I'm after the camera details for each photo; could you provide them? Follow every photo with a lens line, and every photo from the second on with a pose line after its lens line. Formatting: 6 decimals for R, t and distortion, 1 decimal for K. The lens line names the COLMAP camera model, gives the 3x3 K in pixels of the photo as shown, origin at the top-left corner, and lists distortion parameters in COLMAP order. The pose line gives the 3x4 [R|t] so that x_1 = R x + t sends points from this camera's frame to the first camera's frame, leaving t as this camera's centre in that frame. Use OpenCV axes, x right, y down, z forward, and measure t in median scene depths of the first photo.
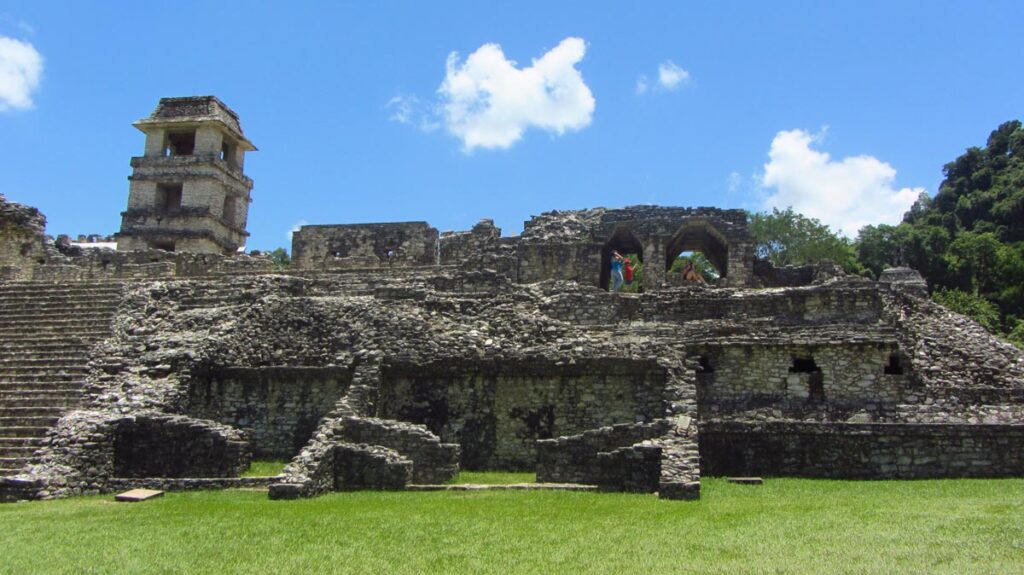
lens RADIAL K [[884.0, 0, 512.8], [0, 884.0, 267.3], [0, 0, 1]] dist [0.001242, 0.002089]
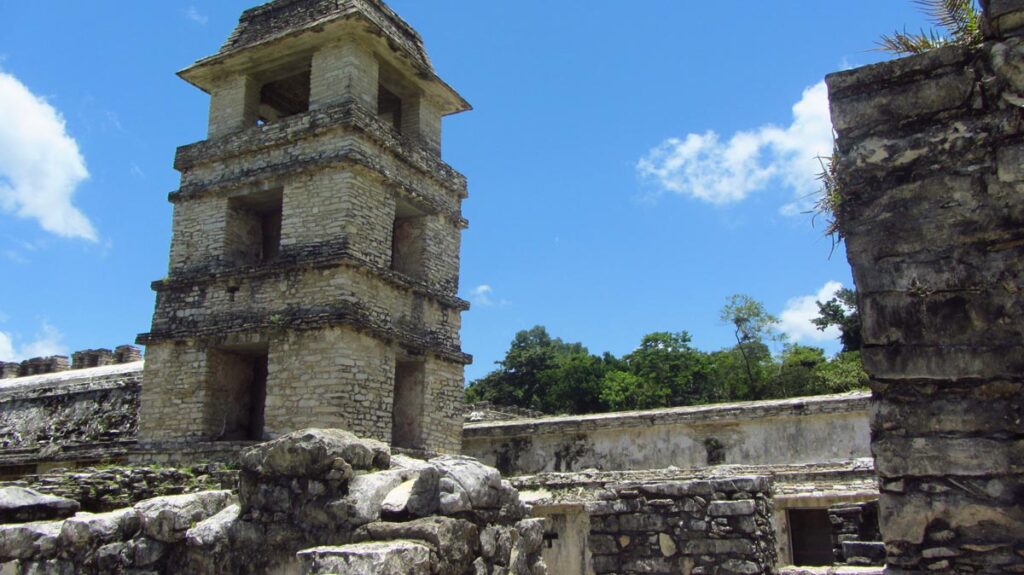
lens RADIAL K [[848.3, 0, 514.6], [0, 848.3, 283.8], [0, 0, 1]] dist [-0.037937, 0.003185]
pose [[0.955377, -0.113260, -0.272812, -0.180795], [0.097385, 0.992704, -0.071092, -0.018185], [0.278874, 0.041351, 0.959437, 0.671946]]
